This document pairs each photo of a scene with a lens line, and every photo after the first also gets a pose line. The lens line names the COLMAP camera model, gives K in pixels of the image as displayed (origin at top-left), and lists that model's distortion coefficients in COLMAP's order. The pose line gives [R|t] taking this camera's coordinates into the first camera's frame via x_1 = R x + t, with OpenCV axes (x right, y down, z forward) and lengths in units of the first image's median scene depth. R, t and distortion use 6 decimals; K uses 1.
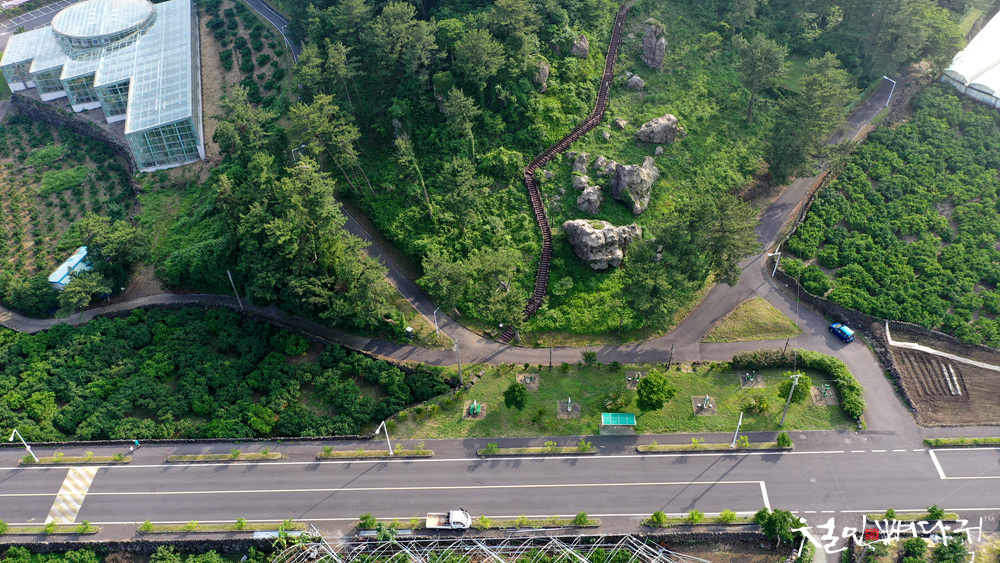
lens RADIAL K [[785.1, 0, 499.3], [0, 785.1, 285.0], [0, 0, 1]] dist [-0.008972, 0.000822]
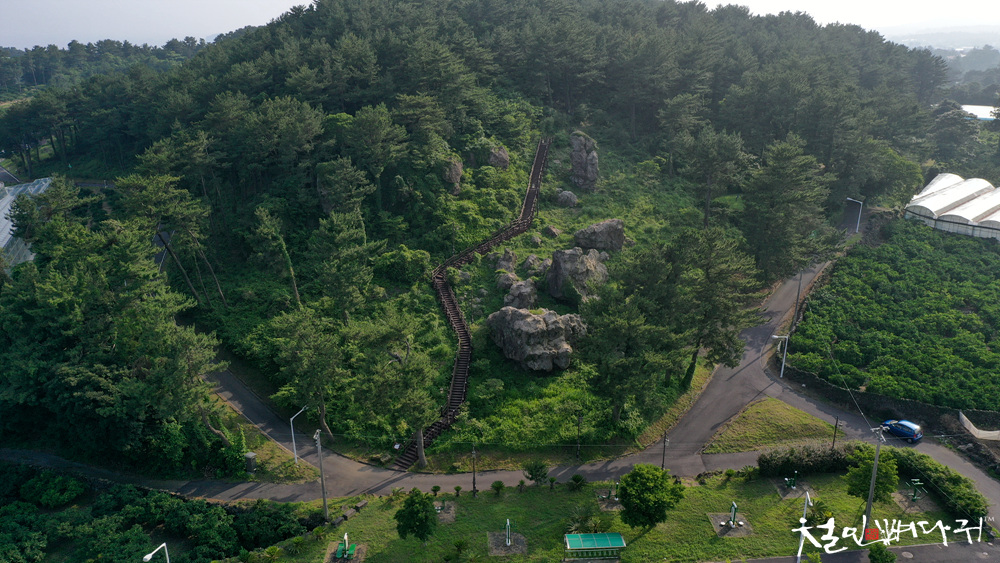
lens RADIAL K [[785.1, 0, 499.3], [0, 785.1, 285.0], [0, 0, 1]] dist [-0.008972, 0.000822]
pose [[0.994998, -0.004264, 0.099801, 0.021839], [0.045665, 0.908000, -0.416474, 0.199378], [-0.088844, 0.418948, 0.903653, 0.343277]]
